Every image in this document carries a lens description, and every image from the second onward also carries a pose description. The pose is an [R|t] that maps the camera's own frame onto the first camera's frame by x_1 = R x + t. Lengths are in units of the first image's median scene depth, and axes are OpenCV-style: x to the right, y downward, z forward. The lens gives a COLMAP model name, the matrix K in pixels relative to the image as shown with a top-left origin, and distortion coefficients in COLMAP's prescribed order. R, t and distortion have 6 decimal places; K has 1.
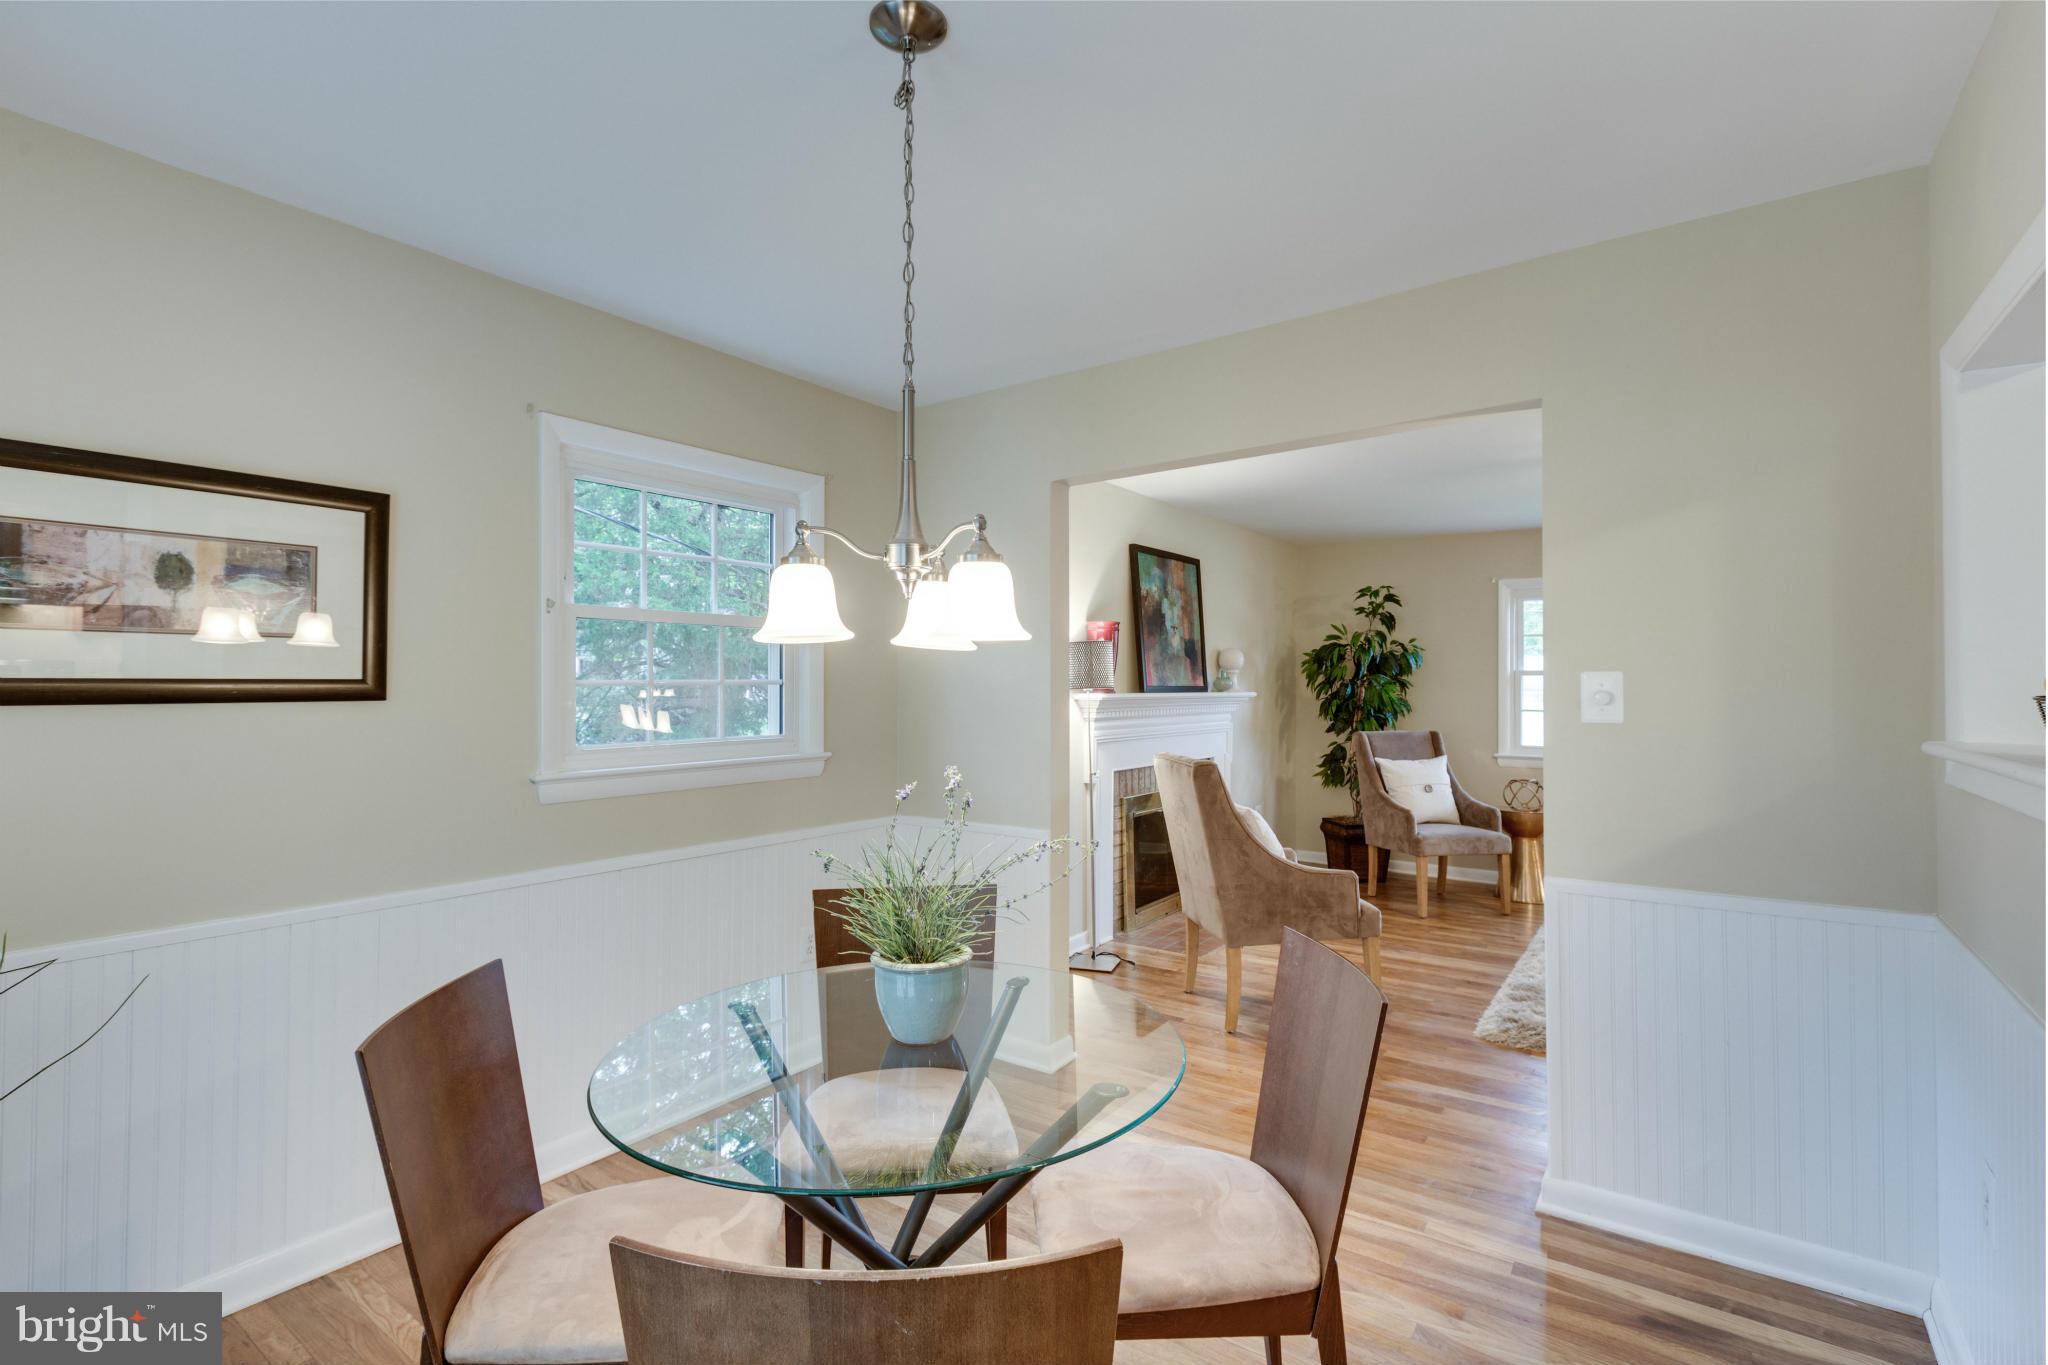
lens RADIAL K [[946.6, 0, 1008.5], [0, 946.6, 668.3], [0, 0, 1]] dist [0.000252, -0.000167]
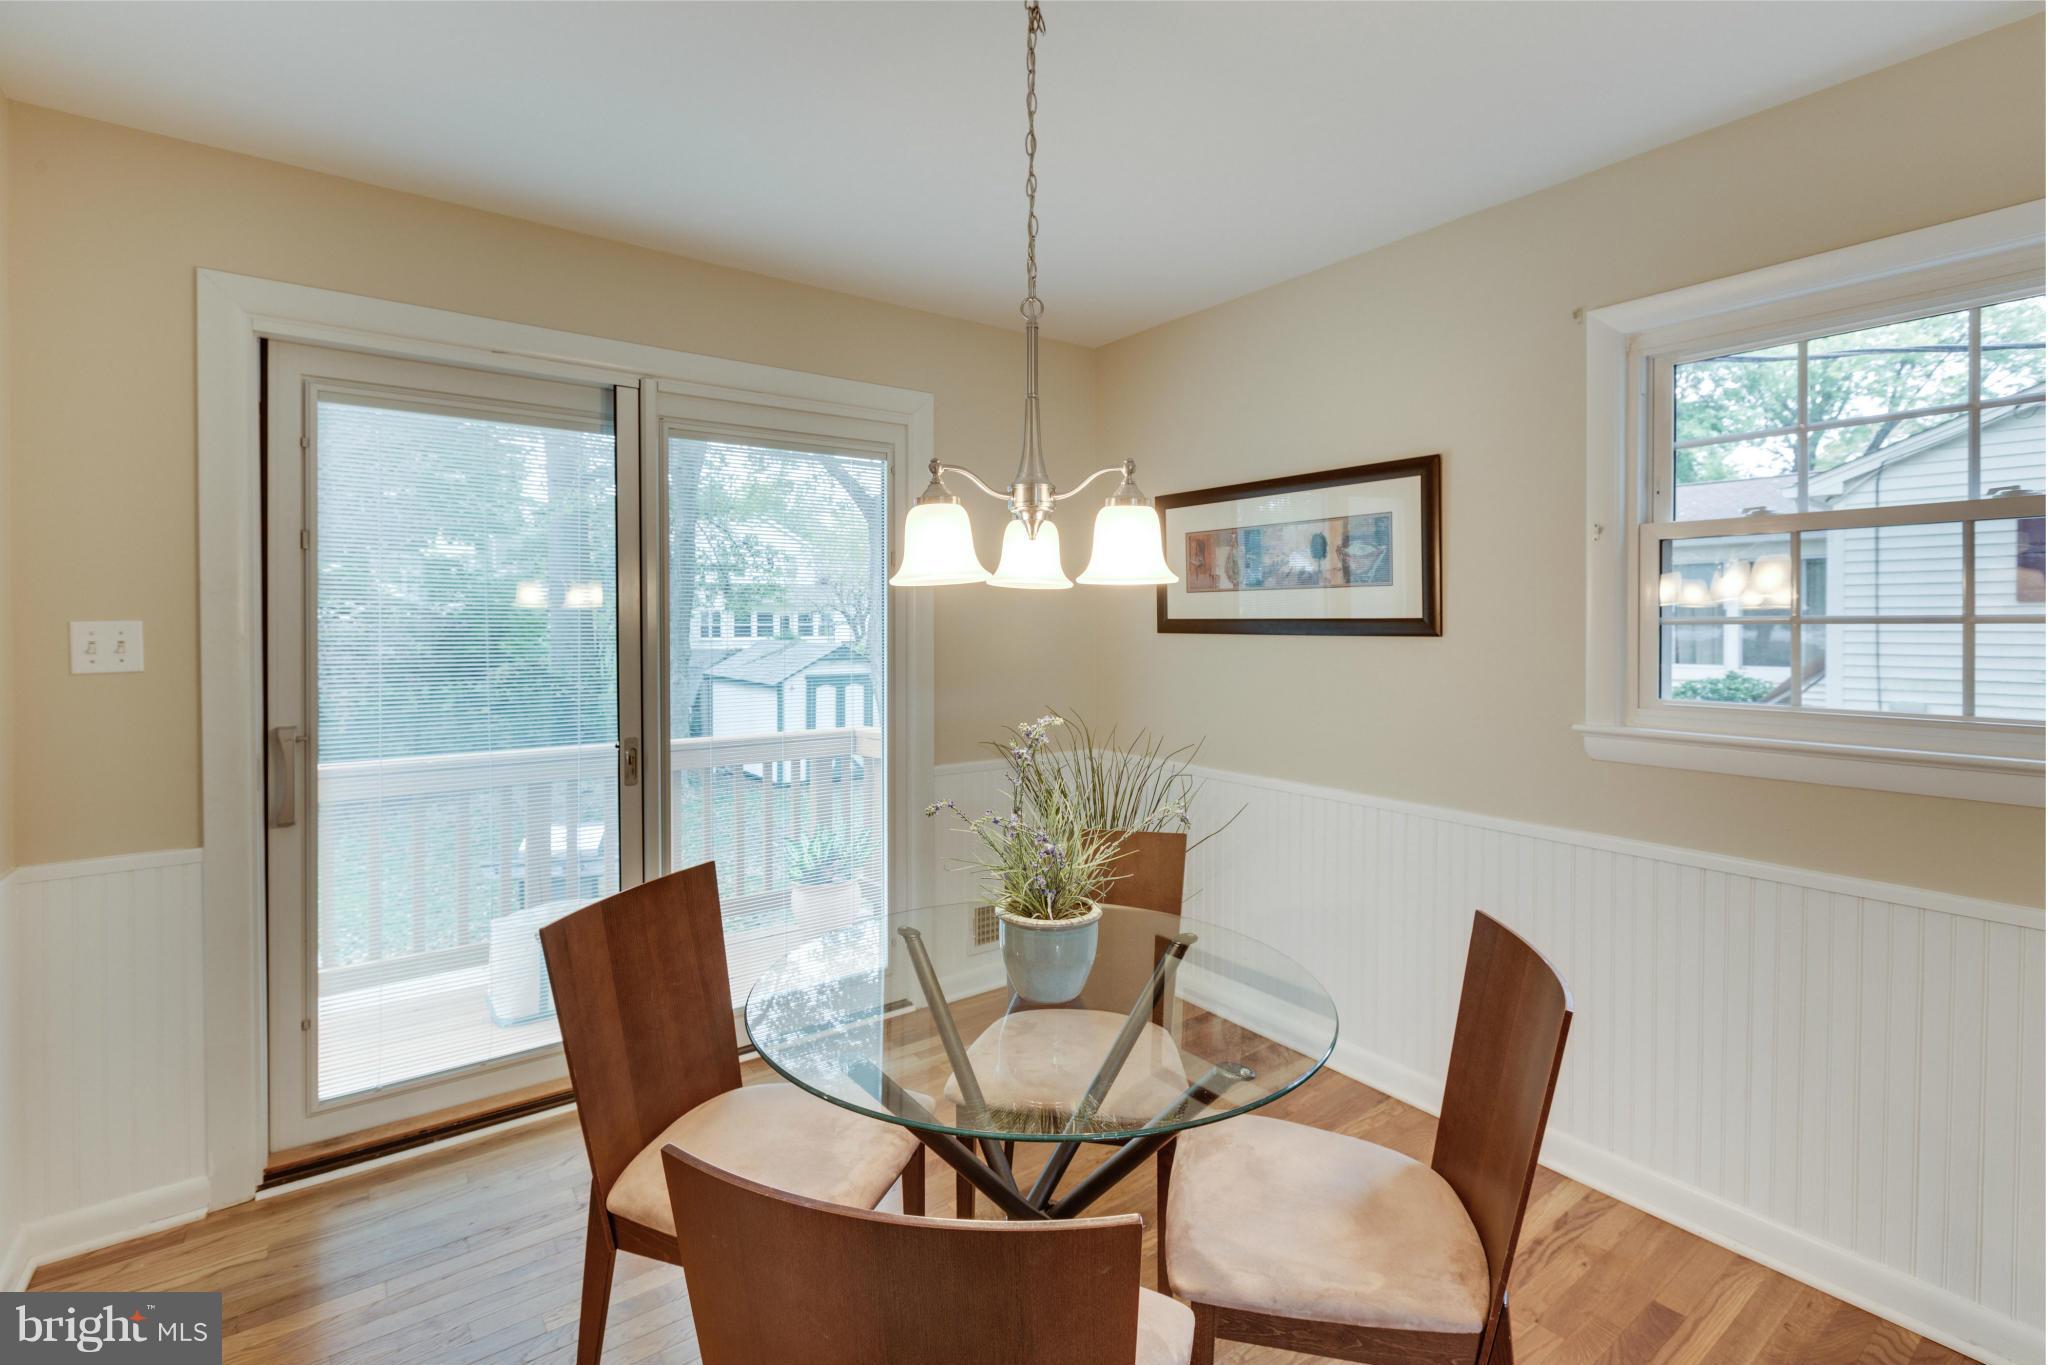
lens RADIAL K [[948.6, 0, 1025.8], [0, 948.6, 631.5], [0, 0, 1]] dist [0.001942, 0.000086]
pose [[-0.281414, 0.010266, -0.959532, 0.583754], [0.018985, 0.999807, 0.005129, 0.012872], [0.959399, -0.016773, -0.281554, 0.852824]]
